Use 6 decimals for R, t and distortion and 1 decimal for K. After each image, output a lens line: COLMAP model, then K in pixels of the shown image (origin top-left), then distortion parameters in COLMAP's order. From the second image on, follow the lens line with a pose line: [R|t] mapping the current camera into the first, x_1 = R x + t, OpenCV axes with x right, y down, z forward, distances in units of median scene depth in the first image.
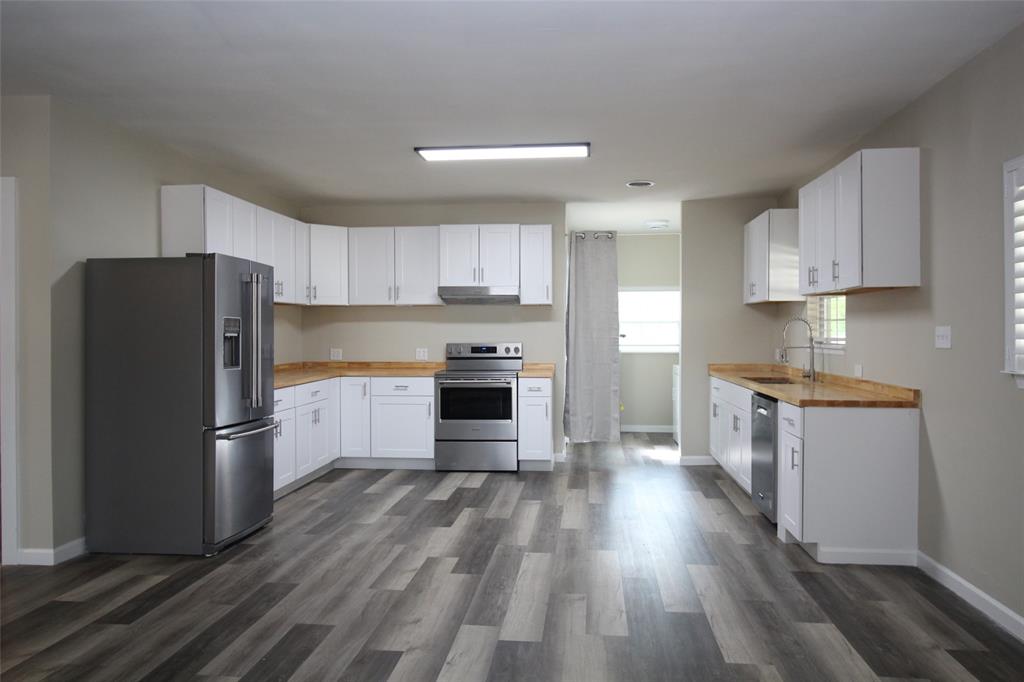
lens RADIAL K [[731.8, 0, 513.7], [0, 731.8, 342.5], [0, 0, 1]] dist [0.022568, 0.004377]
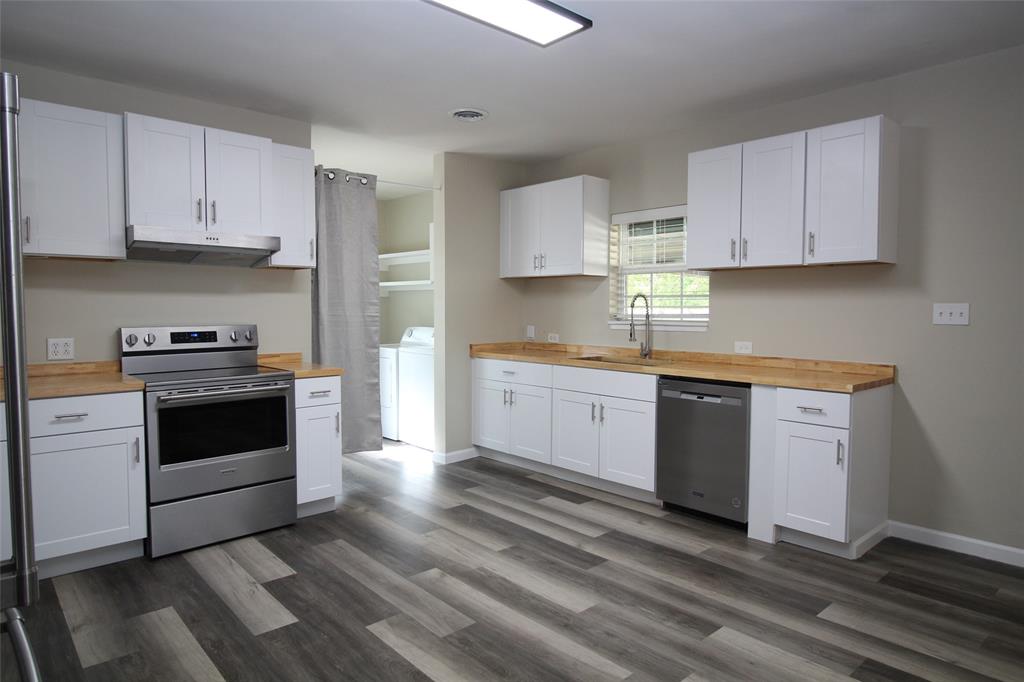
lens RADIAL K [[618.8, 0, 510.4], [0, 618.8, 338.8], [0, 0, 1]] dist [0.007639, -0.009289]
pose [[0.671882, -0.036365, 0.739765, -0.268724], [0.009533, 0.999136, 0.040457, -0.007626], [-0.740597, -0.020130, 0.671648, 0.494100]]
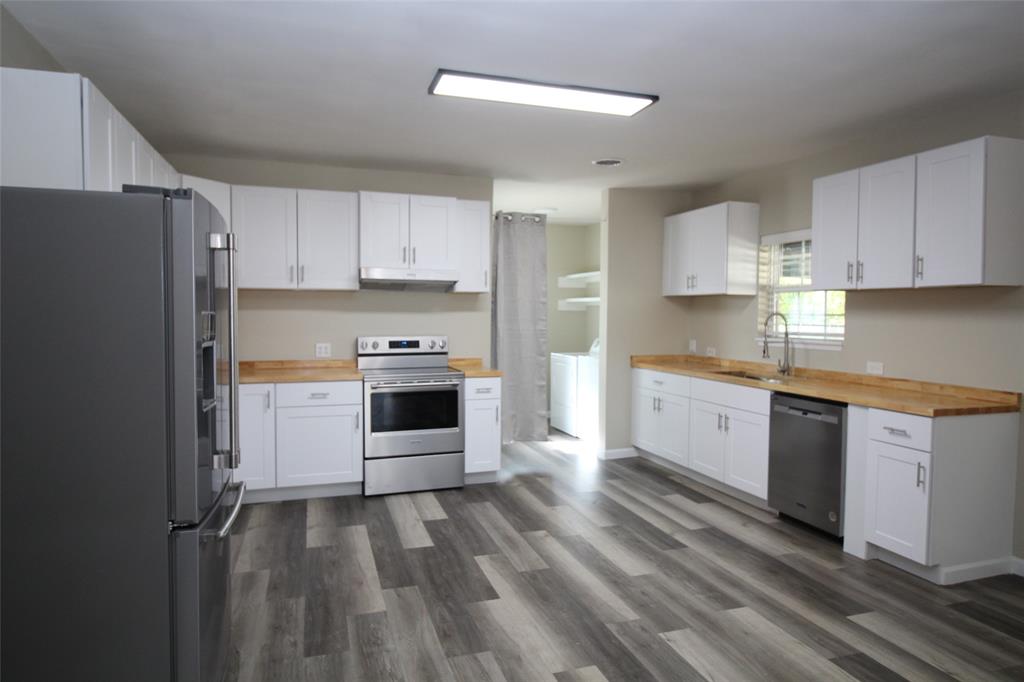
lens RADIAL K [[618.8, 0, 508.2], [0, 618.8, 338.6], [0, 0, 1]] dist [0.007639, -0.009289]
pose [[0.916067, -0.010539, 0.400888, -0.237091], [-0.000386, 0.999631, 0.027162, -0.017651], [-0.401026, -0.025037, 0.915724, 0.318875]]
